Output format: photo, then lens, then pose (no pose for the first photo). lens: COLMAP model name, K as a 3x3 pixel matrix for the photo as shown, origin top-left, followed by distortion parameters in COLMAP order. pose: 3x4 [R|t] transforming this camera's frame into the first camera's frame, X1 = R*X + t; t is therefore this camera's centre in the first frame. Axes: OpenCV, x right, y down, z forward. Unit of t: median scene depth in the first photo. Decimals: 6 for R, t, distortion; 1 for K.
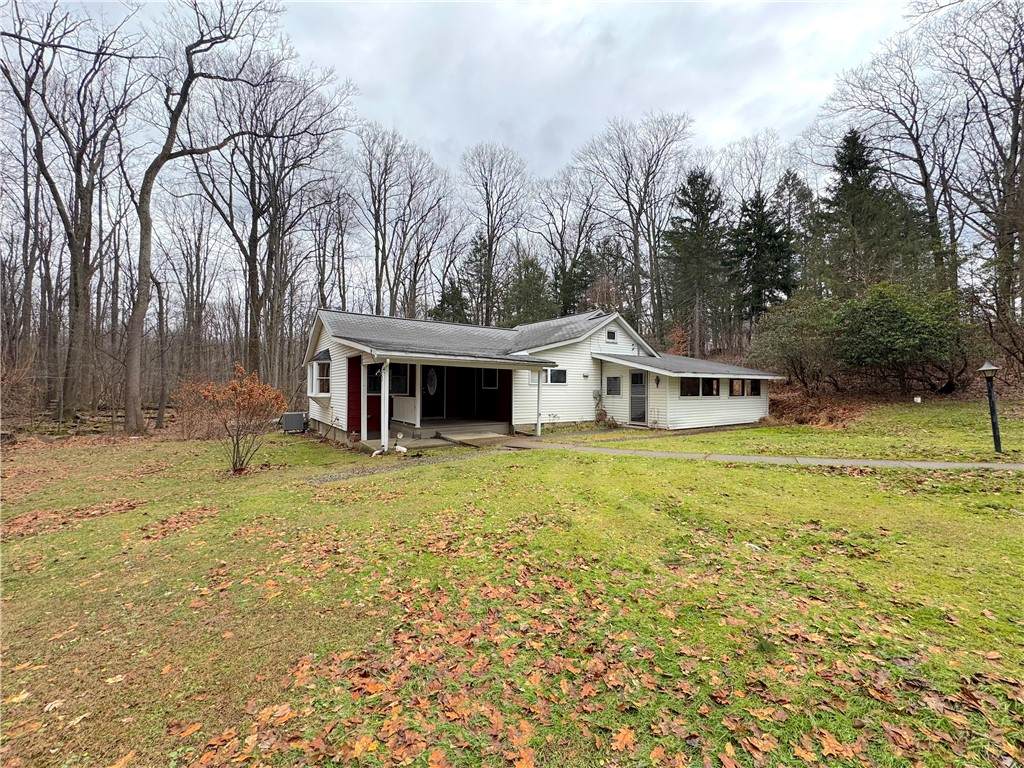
lens RADIAL K [[408.6, 0, 511.5], [0, 408.6, 388.4], [0, 0, 1]] dist [-0.004484, 0.000071]
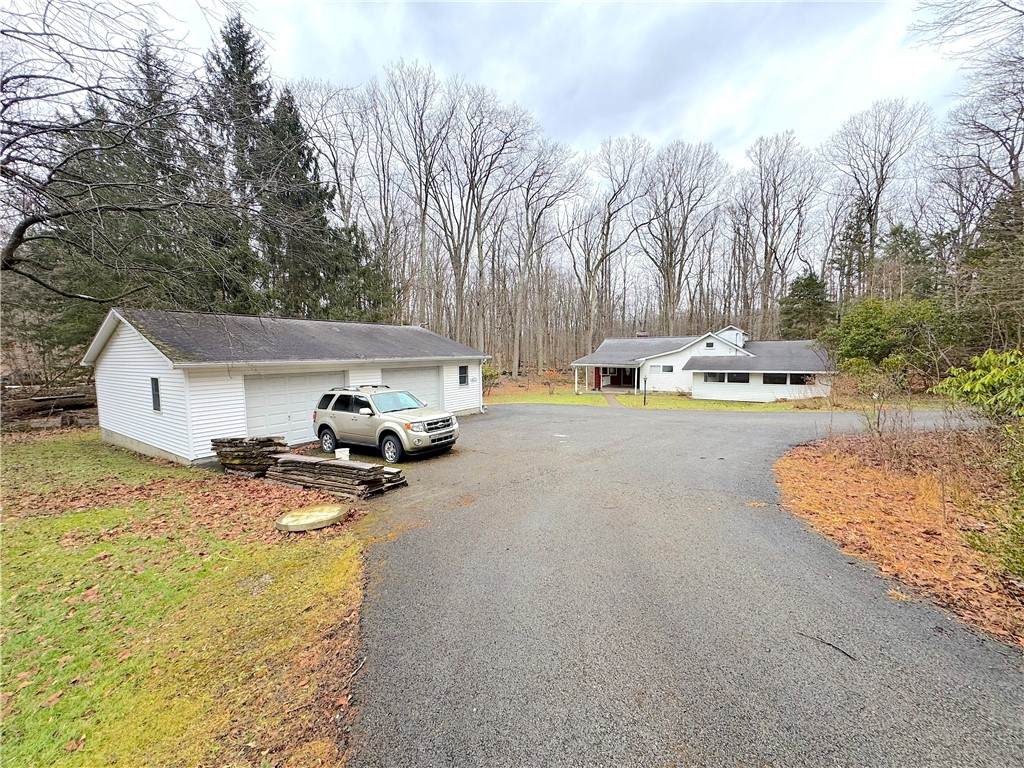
lens RADIAL K [[408.6, 0, 515.4], [0, 408.6, 386.8], [0, 0, 1]] dist [-0.004484, 0.000071]
pose [[0.379116, 0.068077, -0.922842, 1.635142], [0.010270, 0.996919, 0.077760, -0.100618], [0.925292, -0.038958, 0.377249, -0.468476]]
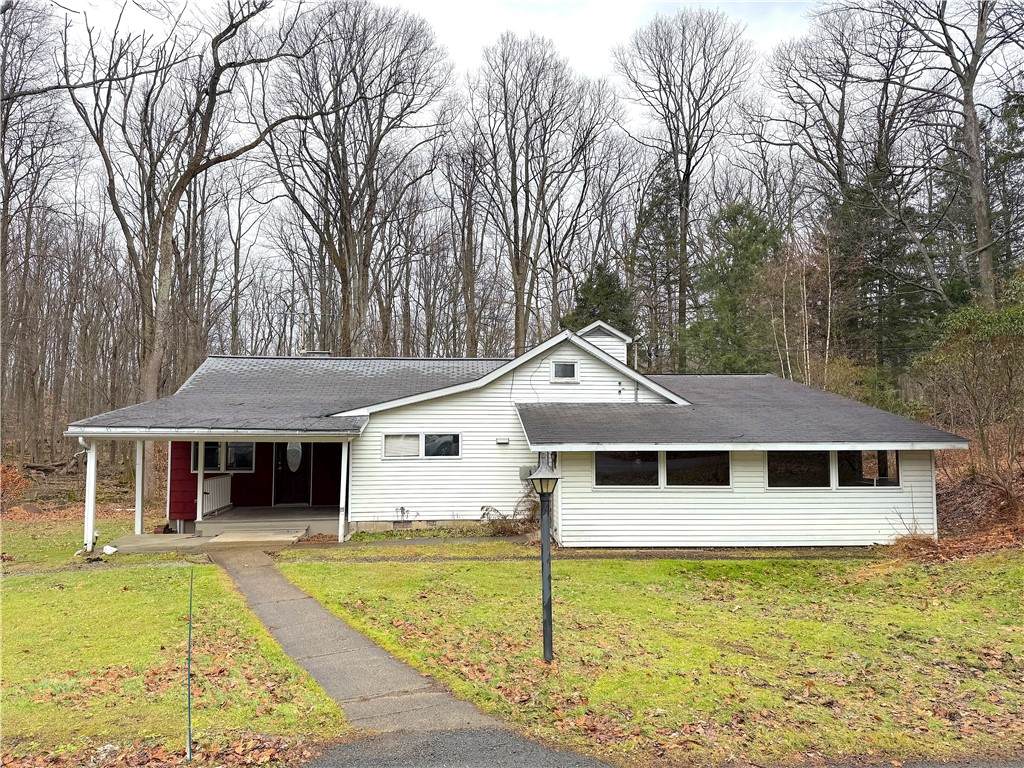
lens RADIAL K [[741.3, 0, 516.3], [0, 741.3, 377.3], [0, 0, 1]] dist [0.012251, -0.003061]
pose [[0.857537, -0.040447, -0.512829, 0.744554], [0.000394, 0.996956, -0.077971, -0.041112], [0.514421, 0.066661, 0.854943, 0.088088]]
